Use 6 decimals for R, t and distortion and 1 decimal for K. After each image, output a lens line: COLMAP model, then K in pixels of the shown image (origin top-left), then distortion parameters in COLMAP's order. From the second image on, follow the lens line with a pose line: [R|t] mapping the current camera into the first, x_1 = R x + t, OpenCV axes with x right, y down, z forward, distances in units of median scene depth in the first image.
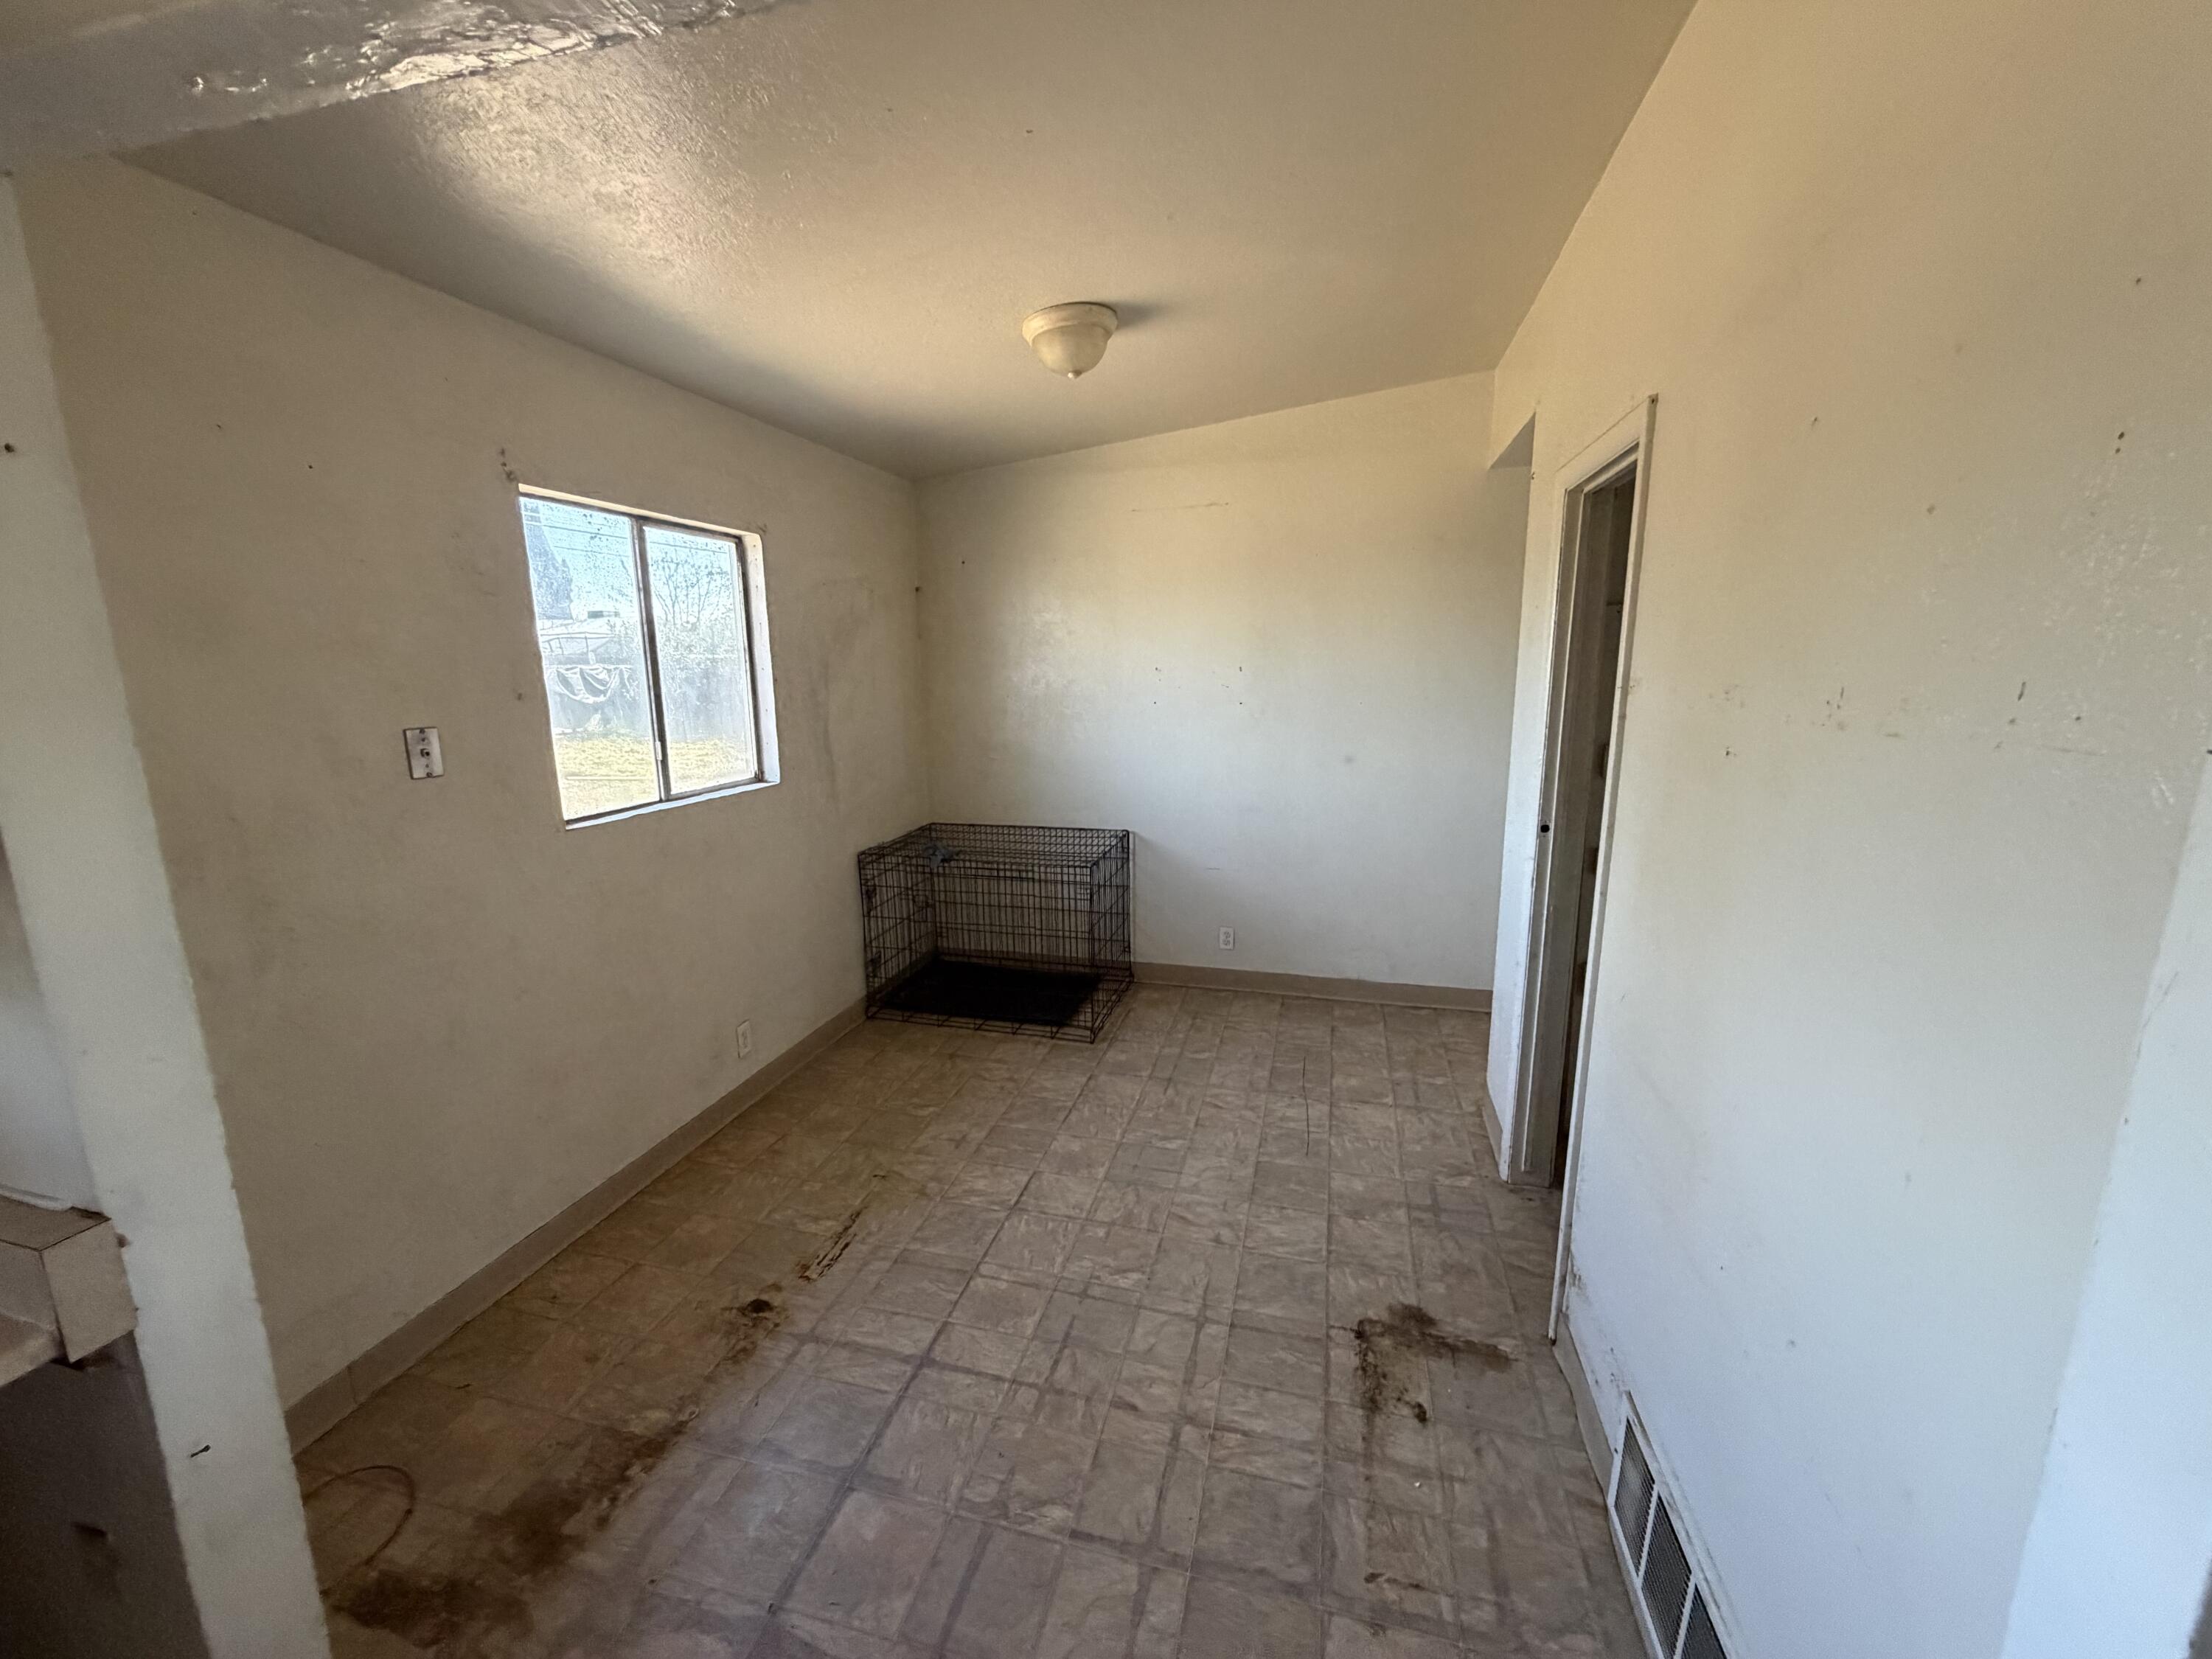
lens RADIAL K [[881.8, 0, 1105.5], [0, 881.8, 835.6], [0, 0, 1]] dist [0.000717, -0.000428]
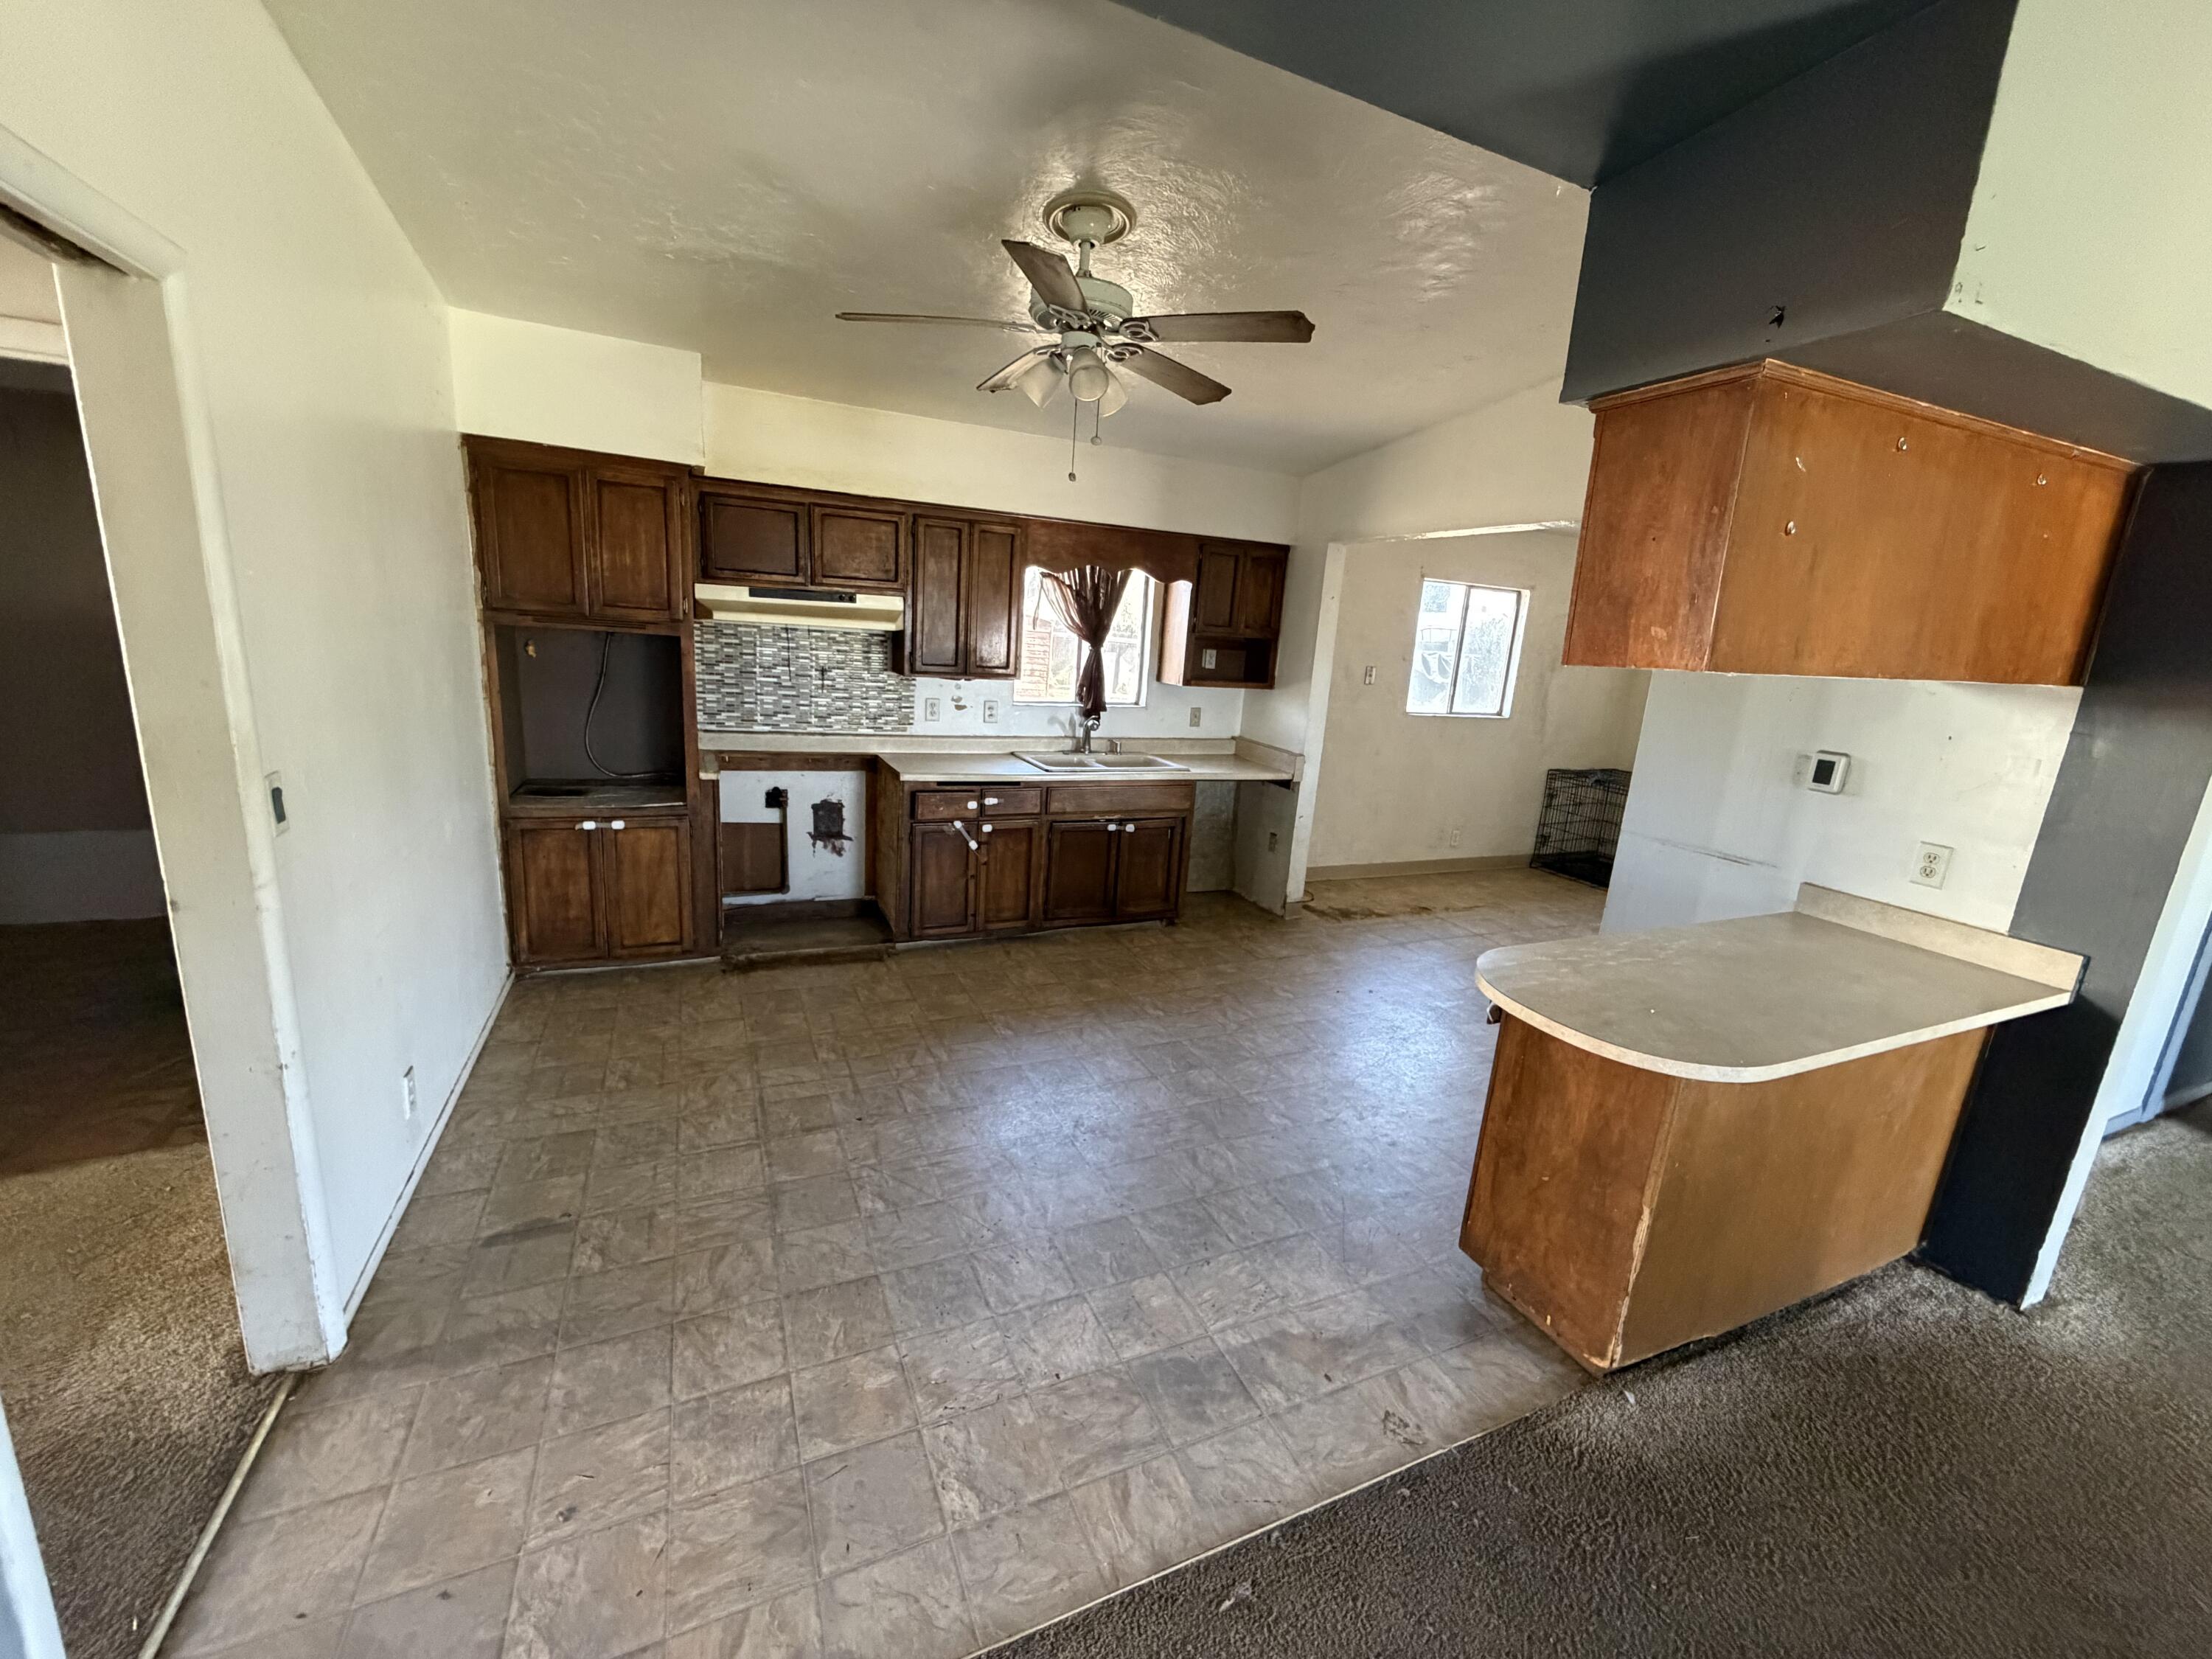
lens RADIAL K [[881.8, 0, 1105.5], [0, 881.8, 835.6], [0, 0, 1]] dist [0.000717, -0.000428]
pose [[0.627366, 0.223521, -0.745956, 0.640341], [-0.220048, 0.969765, 0.105519, 0.201432], [0.746988, 0.097947, 0.657583, -1.004067]]
